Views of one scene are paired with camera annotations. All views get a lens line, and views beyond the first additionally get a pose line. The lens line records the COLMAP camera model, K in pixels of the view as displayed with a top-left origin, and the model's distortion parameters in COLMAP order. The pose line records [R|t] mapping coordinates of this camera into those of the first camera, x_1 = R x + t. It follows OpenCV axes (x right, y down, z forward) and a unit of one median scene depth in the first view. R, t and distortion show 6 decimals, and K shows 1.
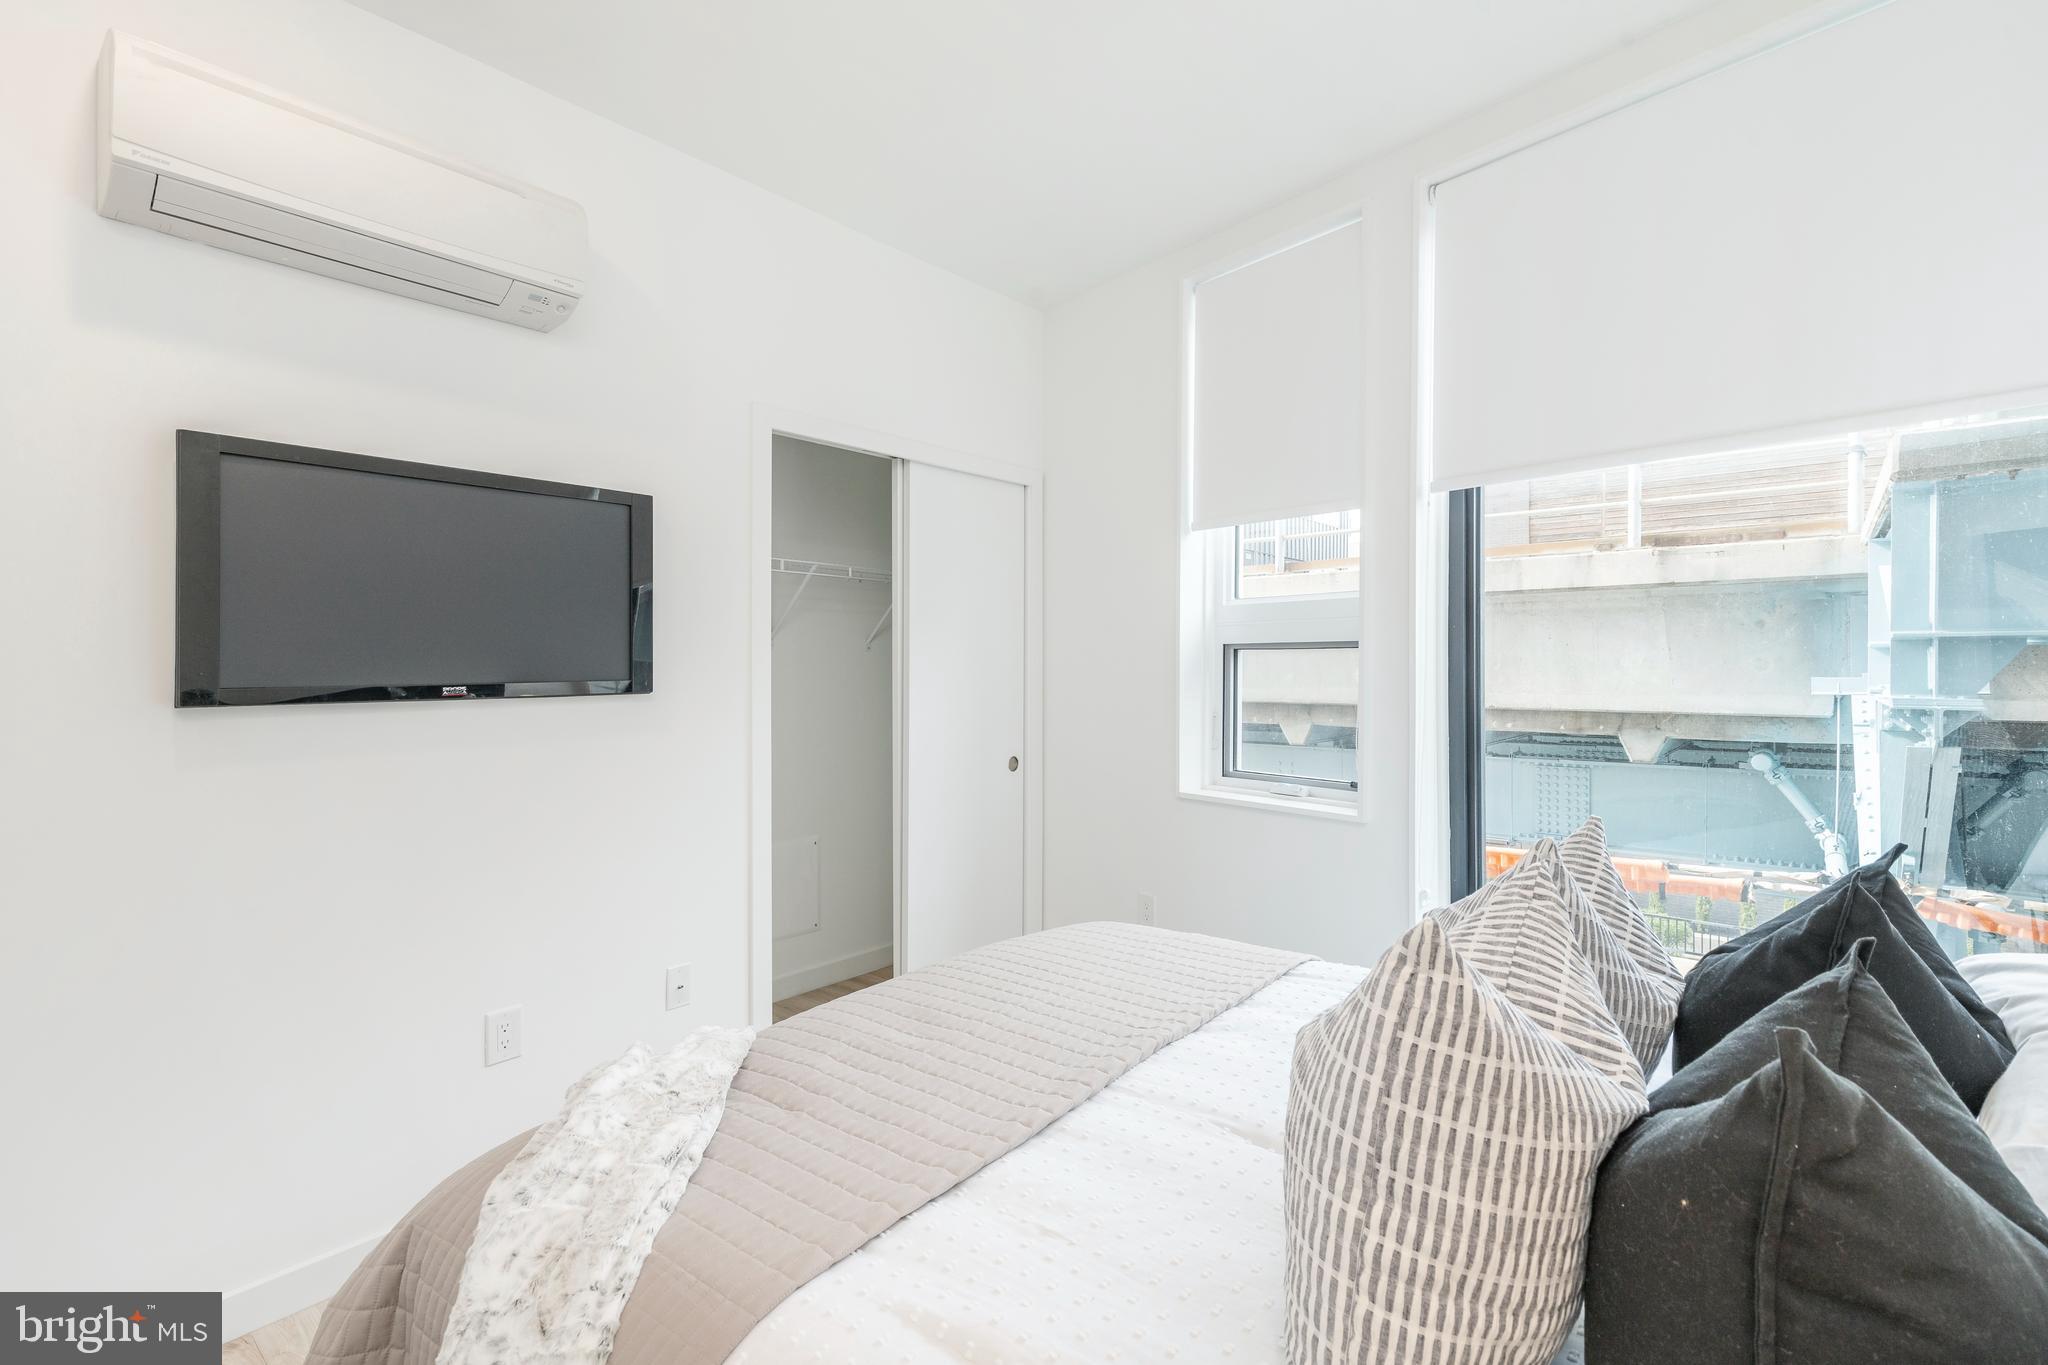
lens RADIAL K [[924.9, 0, 1021.8], [0, 924.9, 676.8], [0, 0, 1]] dist [-0.001457, -0.000265]
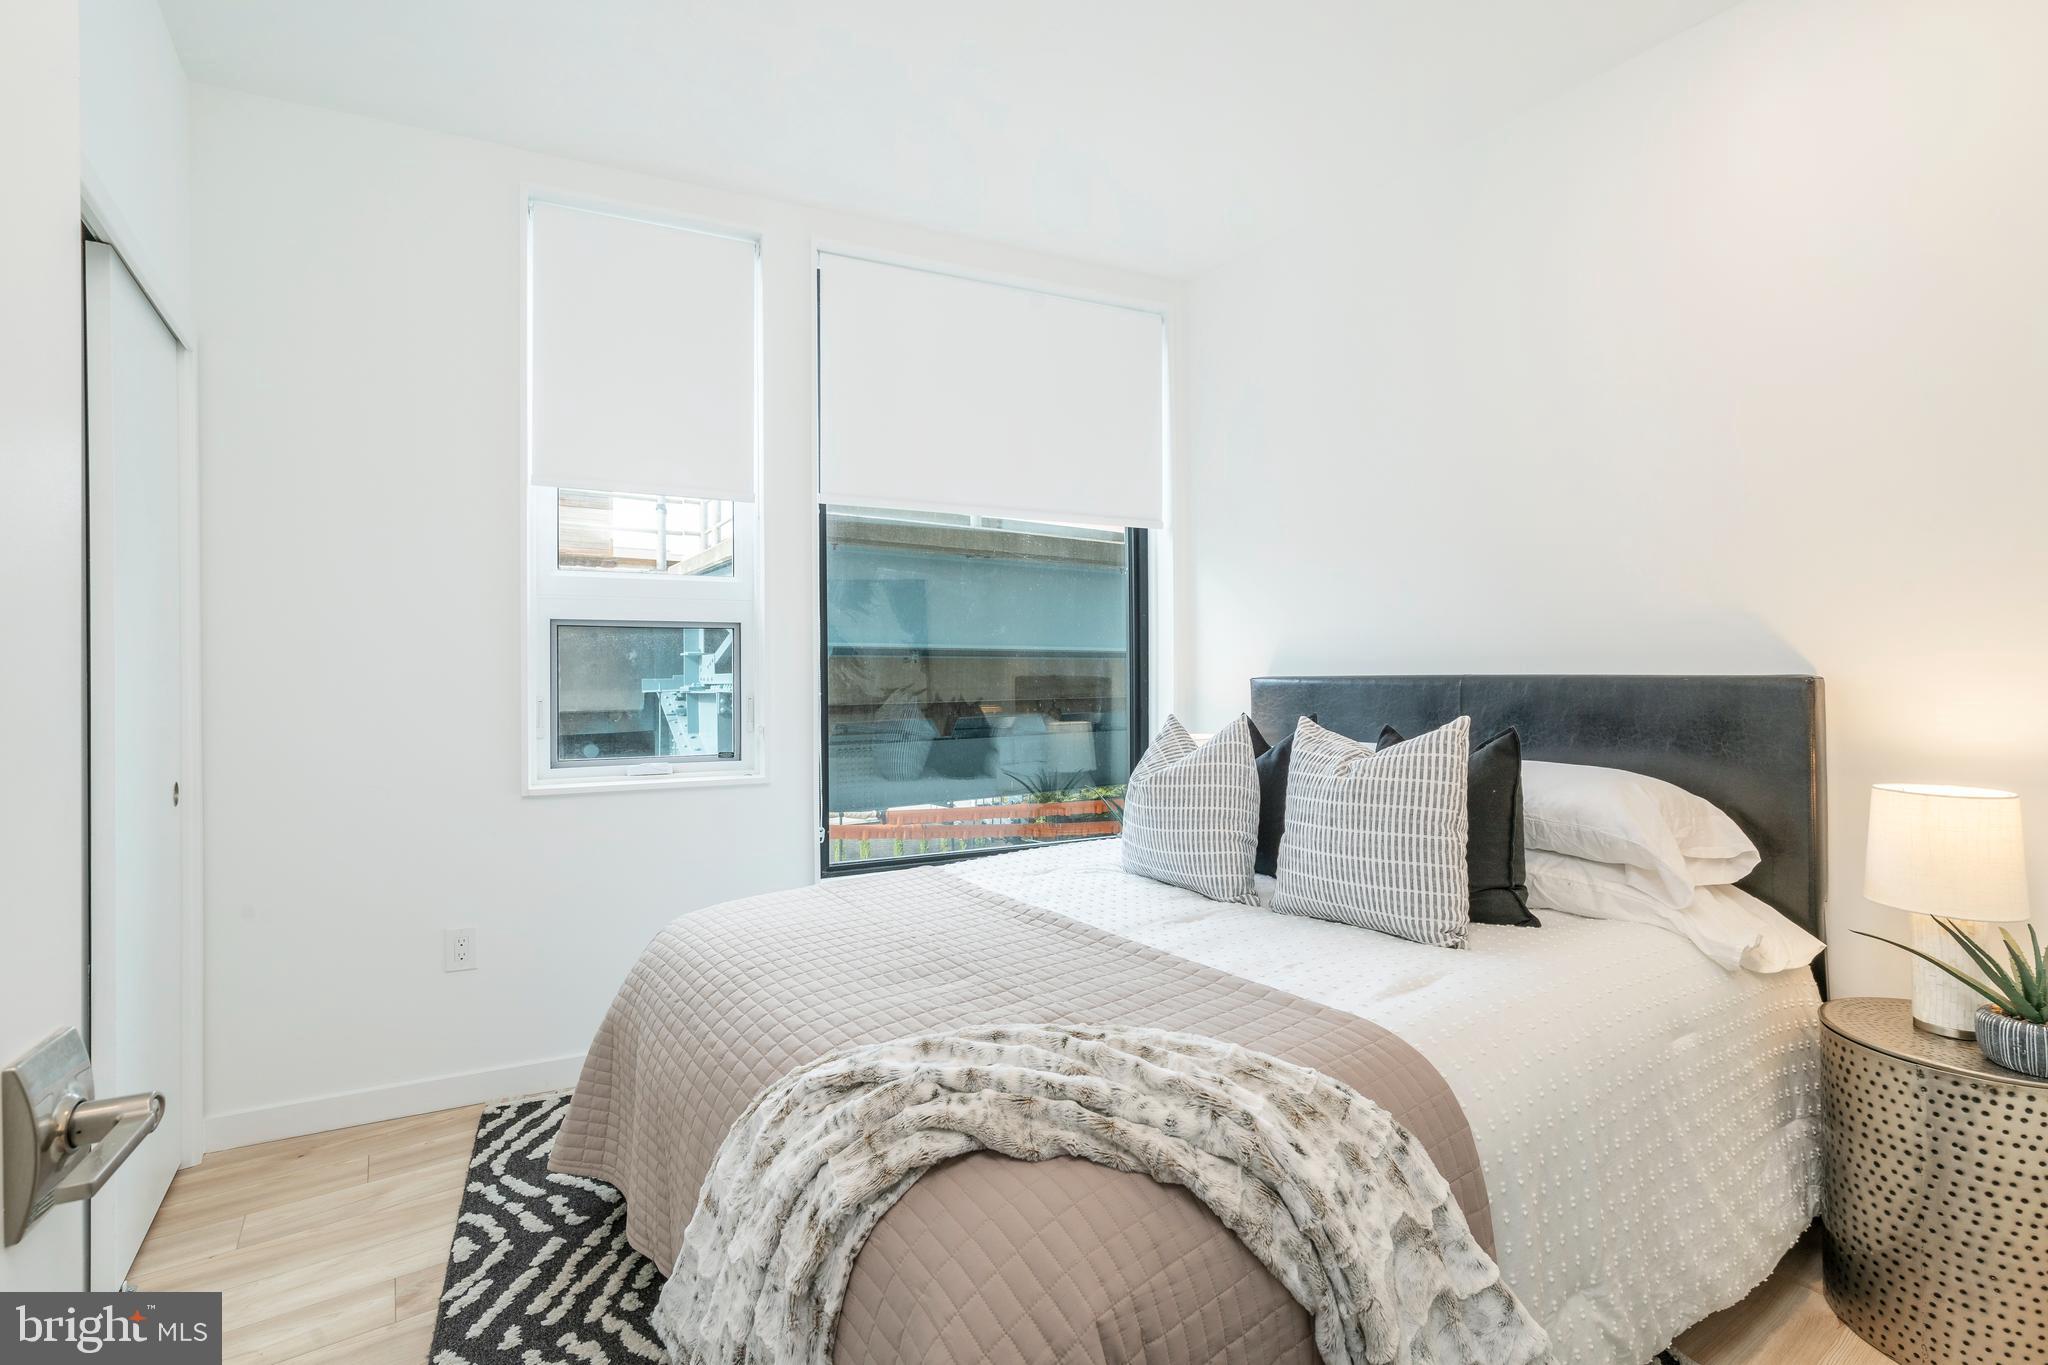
lens RADIAL K [[924.9, 0, 1021.8], [0, 924.9, 676.8], [0, 0, 1]] dist [-0.001457, -0.000265]
pose [[0.260731, 0.004631, 0.965400, -1.049848], [0.016277, 0.999825, -0.009192, 0.071132], [-0.965274, 0.018111, 0.260610, 0.660345]]
